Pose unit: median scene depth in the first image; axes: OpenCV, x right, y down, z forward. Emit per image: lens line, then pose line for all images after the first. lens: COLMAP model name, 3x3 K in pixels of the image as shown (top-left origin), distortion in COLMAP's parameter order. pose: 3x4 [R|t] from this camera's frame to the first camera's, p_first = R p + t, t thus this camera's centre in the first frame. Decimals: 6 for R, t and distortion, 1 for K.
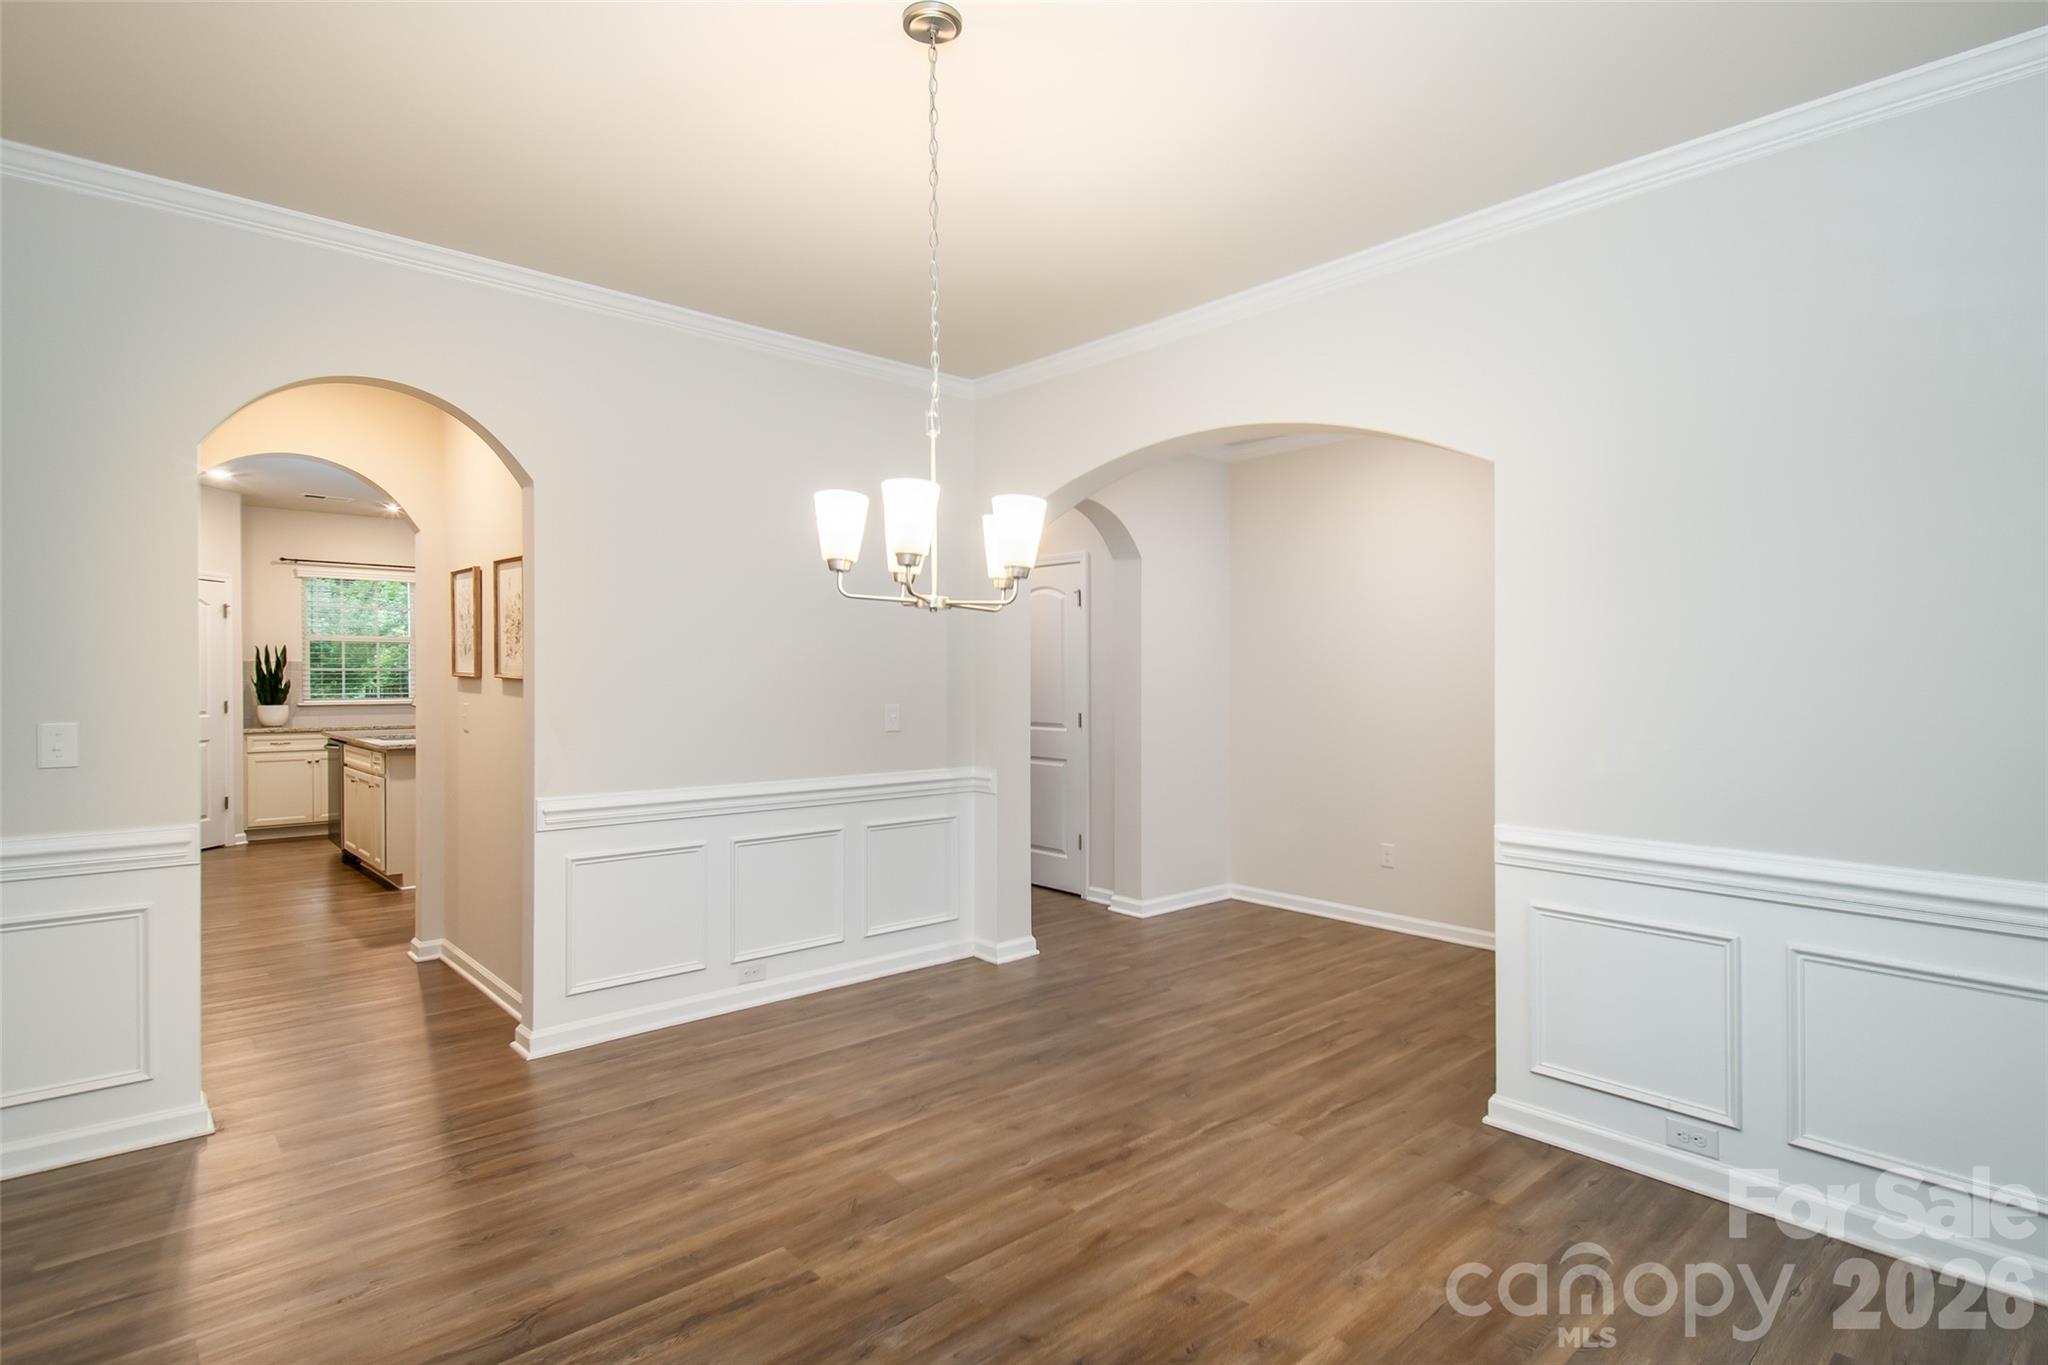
lens RADIAL K [[997.6, 0, 1023.4], [0, 997.6, 670.8], [0, 0, 1]] dist [0.000954, -0.000387]
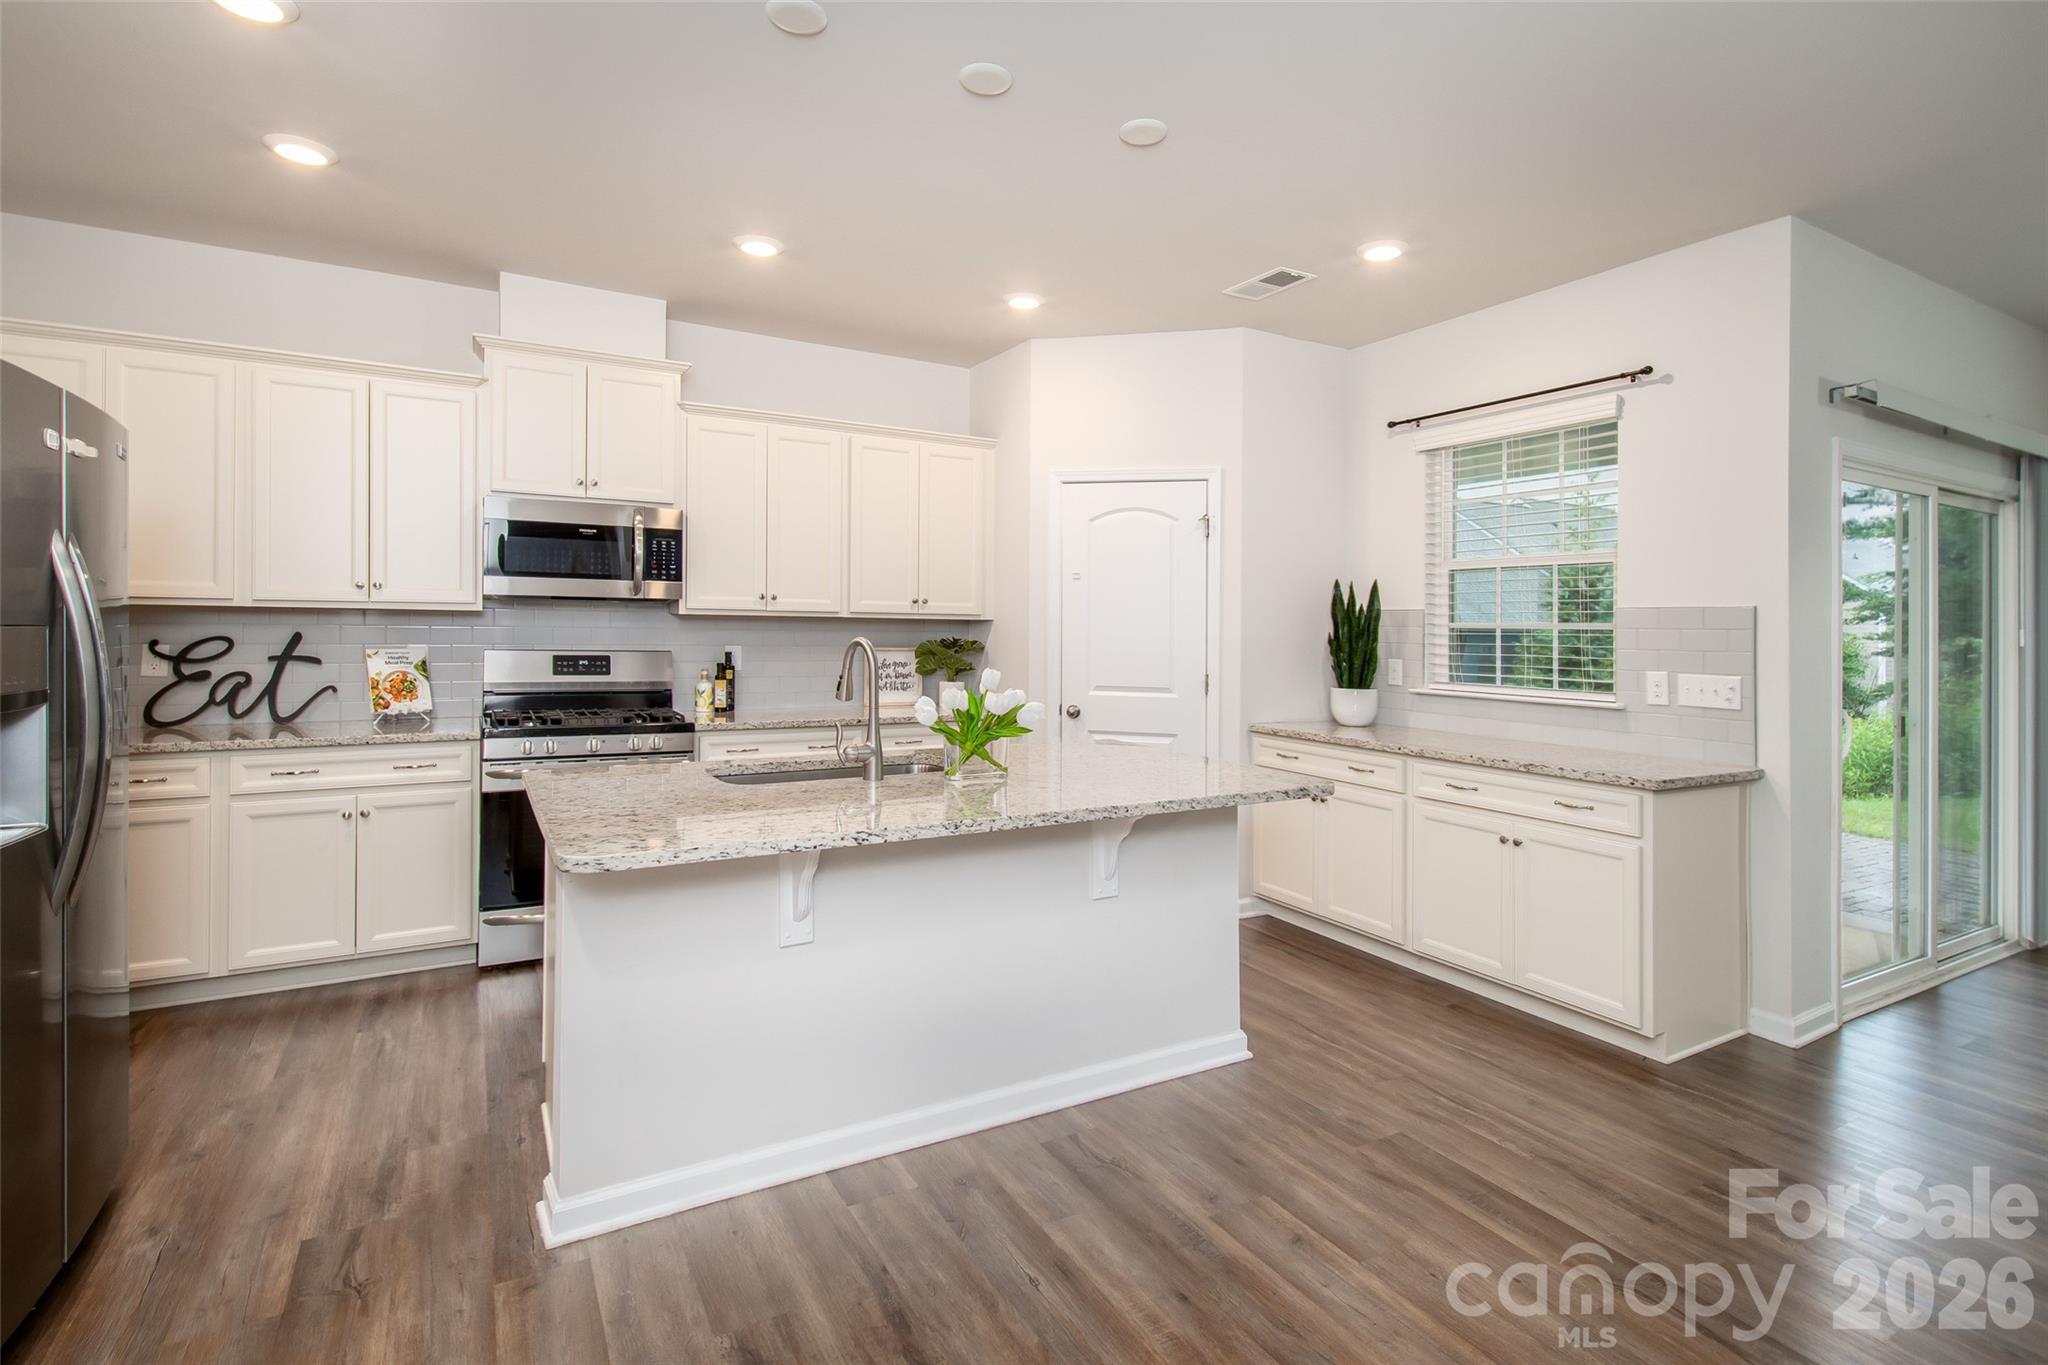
lens RADIAL K [[990.7, 0, 1022.5], [0, 990.7, 622.5], [0, 0, 1]] dist [0.003196, 0.000180]
pose [[-0.225945, -0.020611, -0.973922, -0.173685], [-0.016265, 0.999717, -0.017384, 0.010457], [0.974004, 0.011913, -0.226216, 0.949892]]
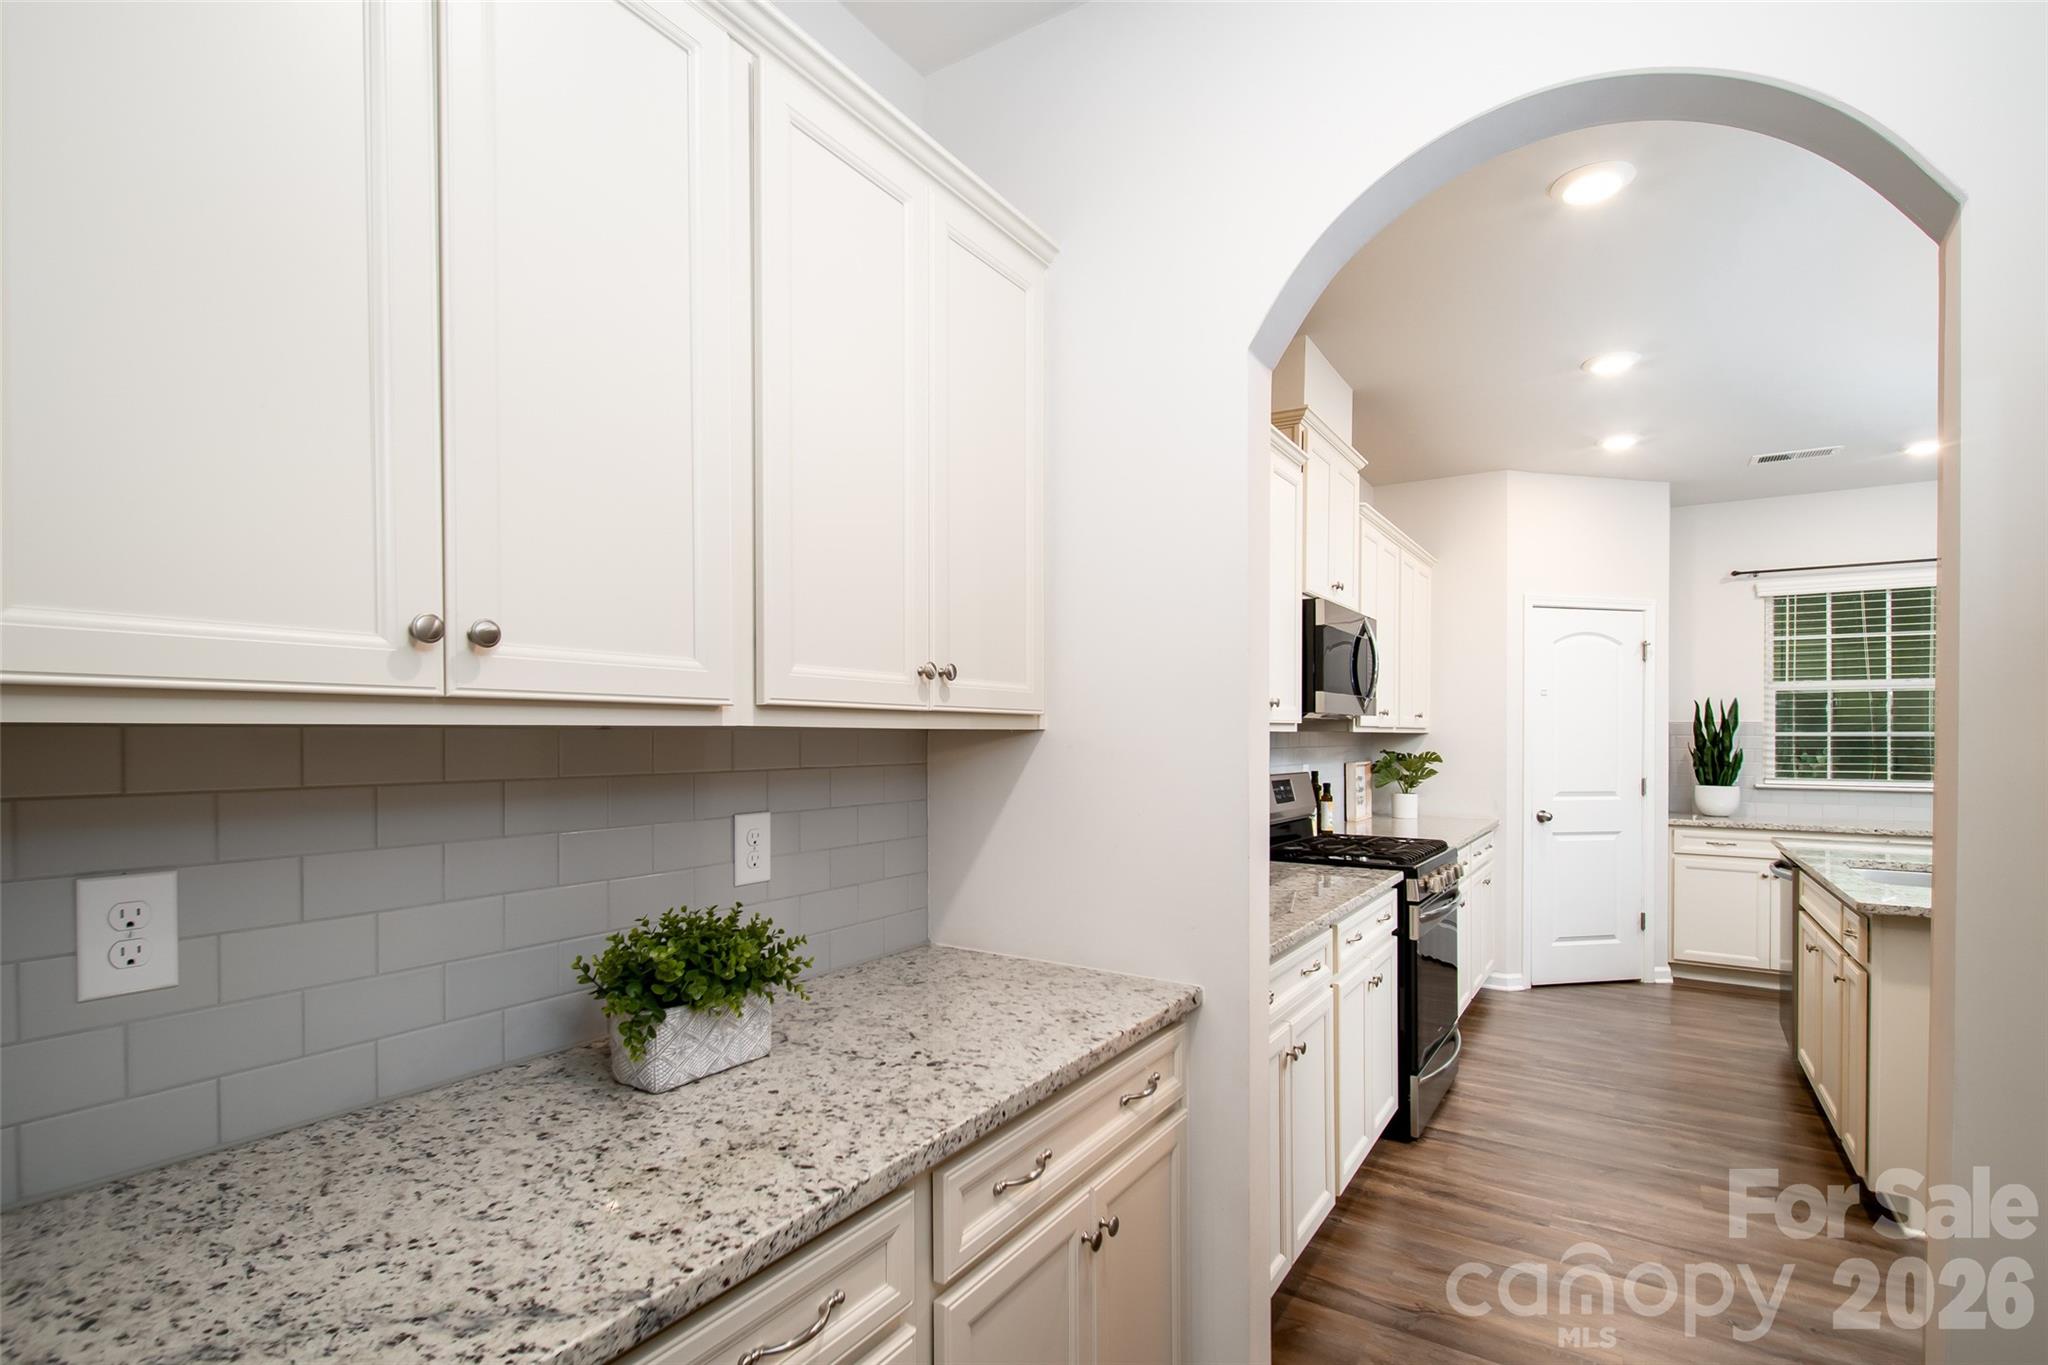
lens RADIAL K [[968.8, 0, 1029.6], [0, 968.8, 758.1], [0, 0, 1]] dist [0.000573, -0.000158]
pose [[0.246124, 0.017765, -0.969075, -0.222020], [-0.000740, 0.999835, 0.018141, 0.003615], [0.969238, -0.003748, 0.246097, 0.377978]]
